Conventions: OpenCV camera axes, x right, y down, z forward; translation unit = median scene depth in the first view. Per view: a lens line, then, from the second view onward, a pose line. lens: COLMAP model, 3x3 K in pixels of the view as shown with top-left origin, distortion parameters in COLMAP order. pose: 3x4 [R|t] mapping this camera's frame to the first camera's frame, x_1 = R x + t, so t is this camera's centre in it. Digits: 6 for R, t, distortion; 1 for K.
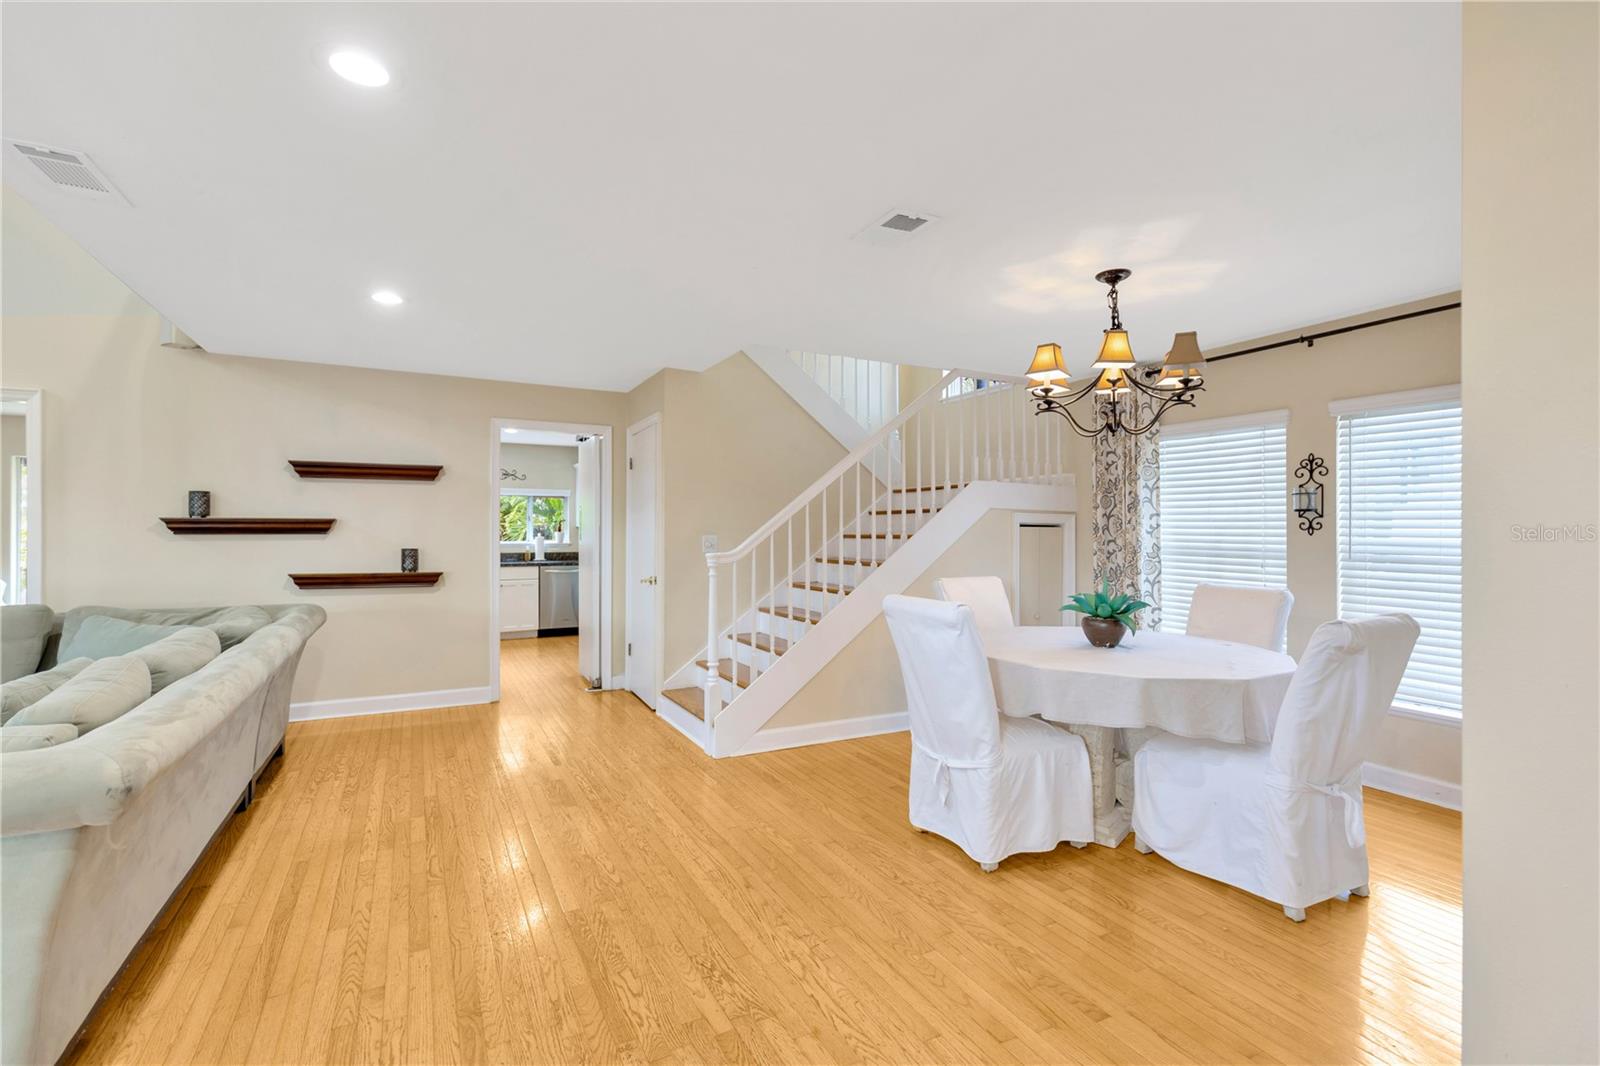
lens RADIAL K [[714.6, 0, 801.2], [0, 714.6, 538.5], [0, 0, 1]] dist [0.001863, -0.000032]
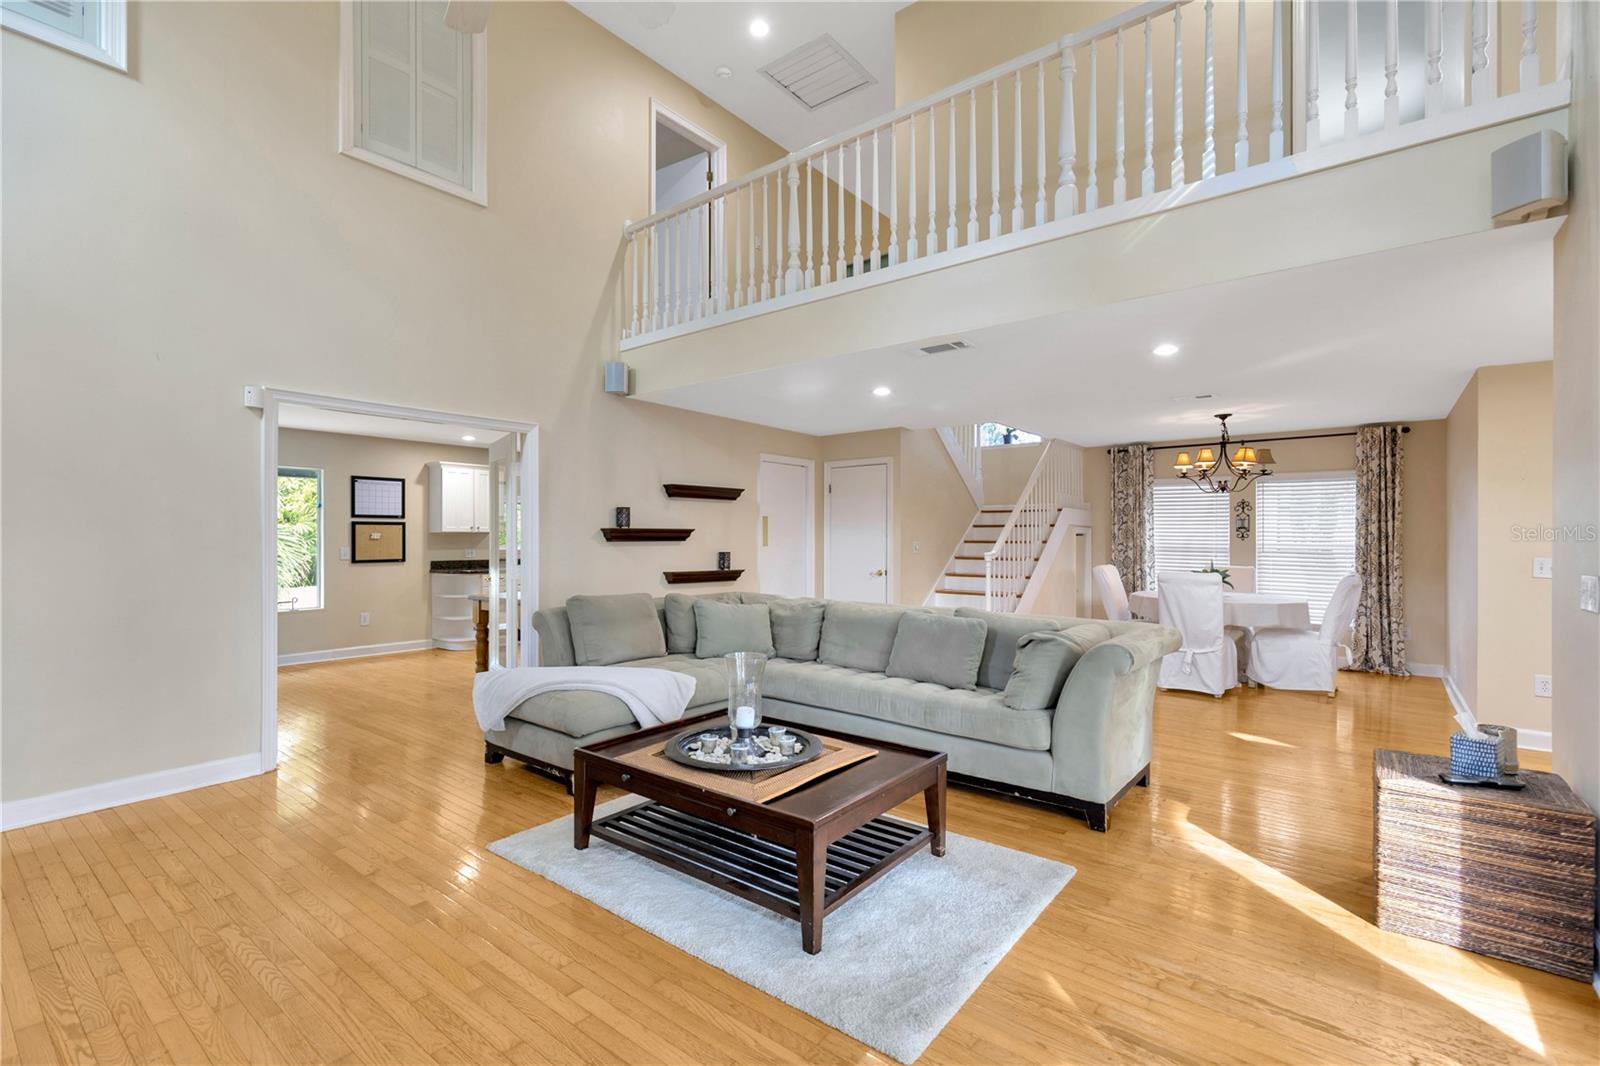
lens RADIAL K [[714.6, 0, 801.2], [0, 714.6, 538.5], [0, 0, 1]] dist [0.001863, -0.000032]
pose [[0.916854, -0.001154, 0.399221, -1.043953], [0.003430, 0.999982, -0.004987, -0.003789], [-0.399208, 0.005942, 0.916841, -0.281032]]
